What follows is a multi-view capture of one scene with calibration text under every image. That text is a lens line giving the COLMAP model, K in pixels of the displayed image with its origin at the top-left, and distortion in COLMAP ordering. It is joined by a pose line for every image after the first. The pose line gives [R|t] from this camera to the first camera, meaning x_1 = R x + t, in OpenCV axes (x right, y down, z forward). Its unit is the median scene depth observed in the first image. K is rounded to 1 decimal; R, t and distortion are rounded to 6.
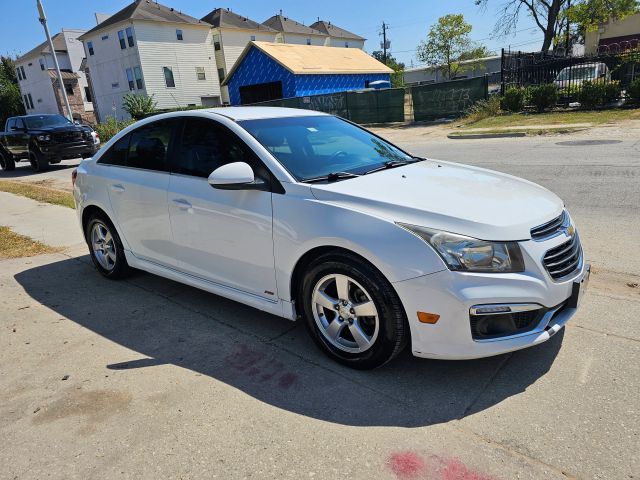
lens RADIAL K [[435.1, 0, 320.0], [0, 435.1, 240.0], [0, 0, 1]] dist [0.063787, -0.057931]
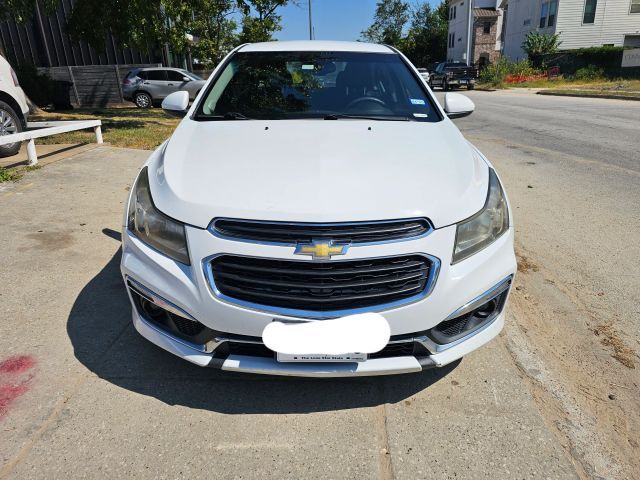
lens RADIAL K [[435.1, 0, 320.0], [0, 435.1, 240.0], [0, 0, 1]] dist [0.063787, -0.057931]
pose [[0.622122, 0.333386, -0.708391, 0.164457], [-0.247404, 0.942156, 0.226127, -0.029150], [0.742802, 0.034580, 0.668617, 0.096582]]
